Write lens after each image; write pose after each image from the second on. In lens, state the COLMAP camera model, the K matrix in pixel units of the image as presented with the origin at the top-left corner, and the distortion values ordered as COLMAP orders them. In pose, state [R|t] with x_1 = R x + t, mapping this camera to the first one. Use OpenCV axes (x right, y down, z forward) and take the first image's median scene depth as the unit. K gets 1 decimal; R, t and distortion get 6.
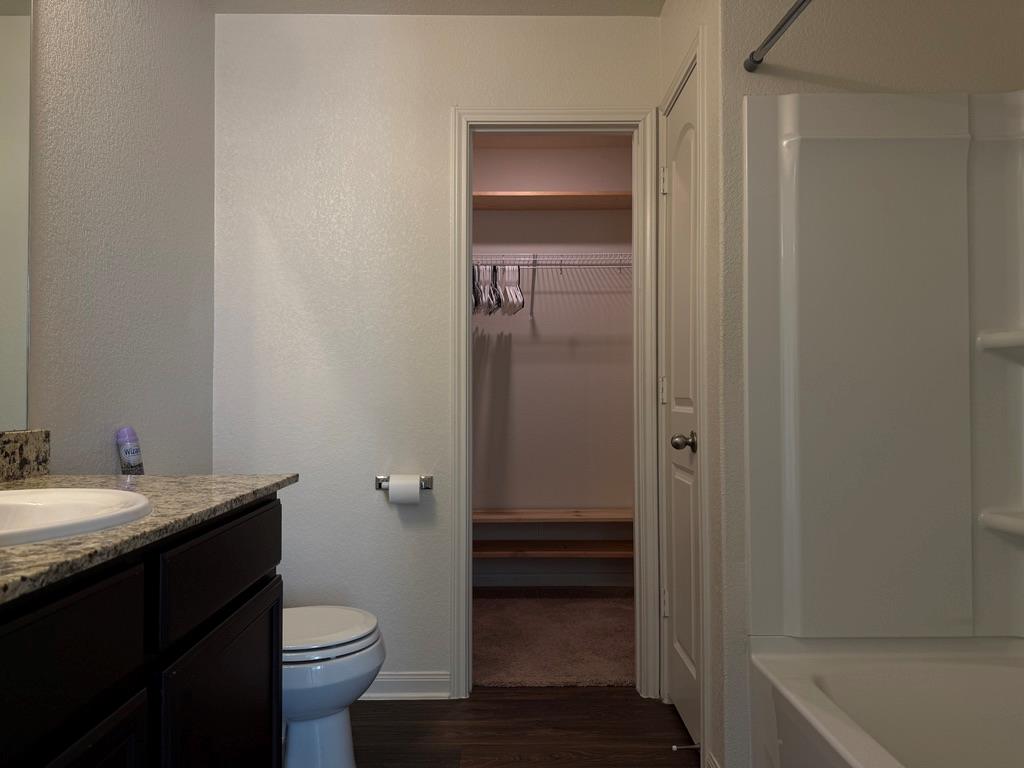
lens RADIAL K [[723.0, 0, 511.2], [0, 723.0, 380.3], [0, 0, 1]] dist [0.027073, -0.028748]
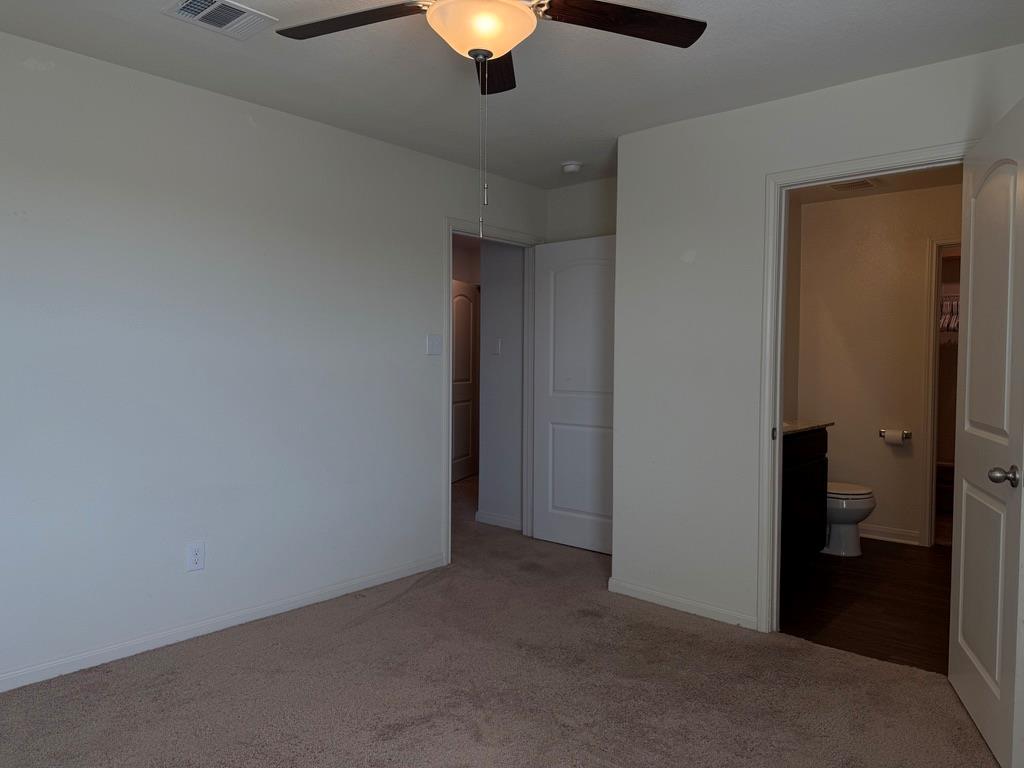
lens RADIAL K [[723.0, 0, 505.1], [0, 723.0, 386.8], [0, 0, 1]] dist [0.027073, -0.028748]
pose [[0.740329, 0.031441, -0.671509, 0.536045], [0.006645, 0.998515, 0.054078, -0.136944], [0.672212, -0.044497, 0.739021, -1.594627]]
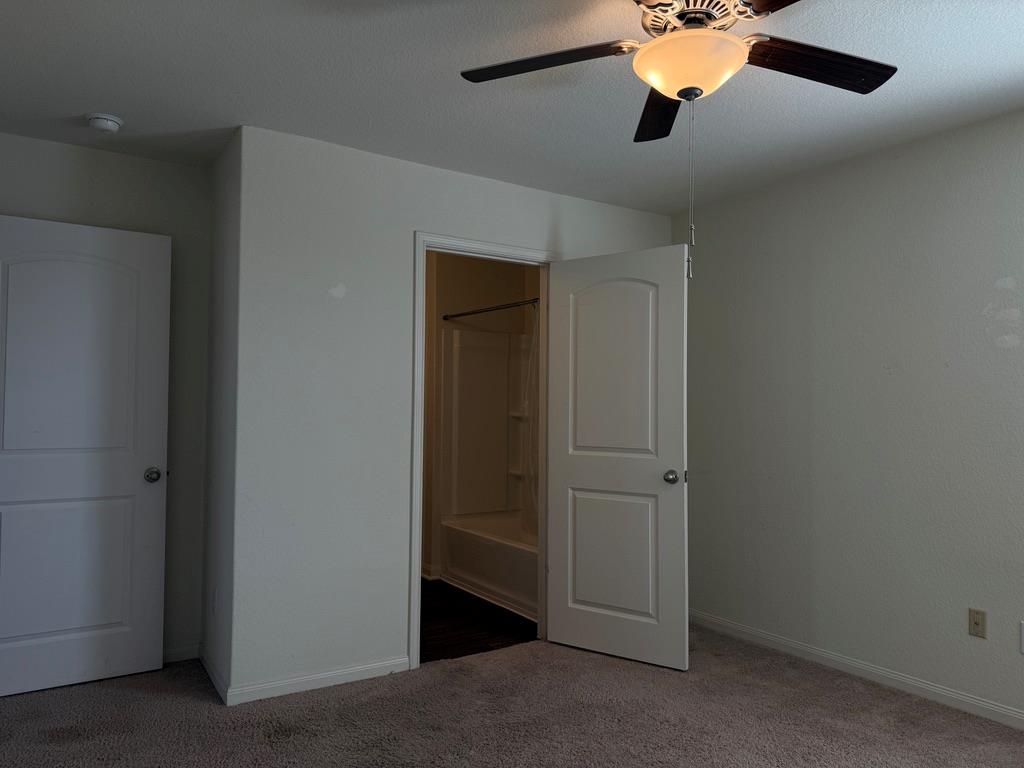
lens RADIAL K [[723.0, 0, 517.4], [0, 723.0, 380.9], [0, 0, 1]] dist [0.027073, -0.028748]
pose [[0.841683, 0.029418, 0.539170, -0.965081], [-0.019702, 0.999523, -0.023779, -0.120699], [-0.539613, 0.009392, 0.841861, -1.562205]]
